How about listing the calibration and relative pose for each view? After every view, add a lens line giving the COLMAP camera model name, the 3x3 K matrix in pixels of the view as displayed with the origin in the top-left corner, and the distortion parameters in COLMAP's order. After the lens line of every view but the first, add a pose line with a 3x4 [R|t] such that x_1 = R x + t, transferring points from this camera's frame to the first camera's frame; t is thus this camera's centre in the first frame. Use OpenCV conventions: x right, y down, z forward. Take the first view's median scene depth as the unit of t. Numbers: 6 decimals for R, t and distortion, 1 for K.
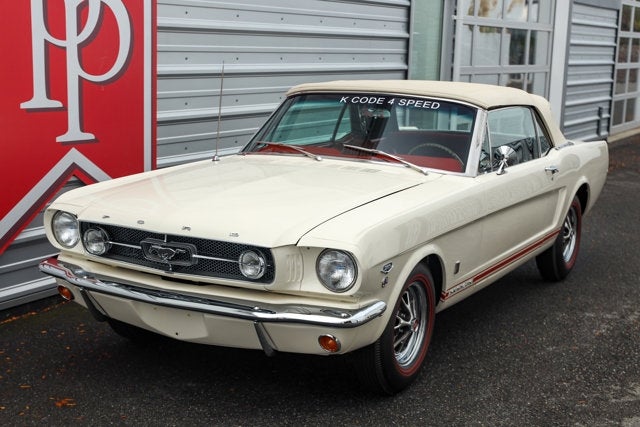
lens RADIAL K [[990.0, 0, 317.6], [0, 990.0, 213.4], [0, 0, 1]] dist [0.049208, 0.000000]
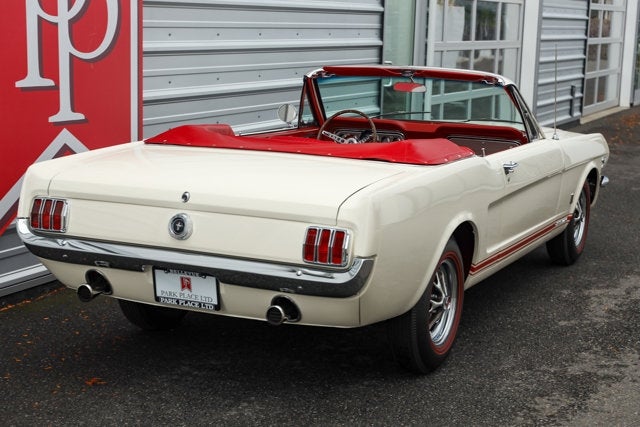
lens RADIAL K [[1134.7, 0, 318.8], [0, 1134.7, 209.8], [0, 0, 1]] dist [0.074334, 0.000000]
pose [[0.997348, -0.016588, 0.070871, -0.080967], [0.016761, 0.999858, -0.001858, 0.018542], [-0.070830, 0.003041, 0.997484, -0.112625]]
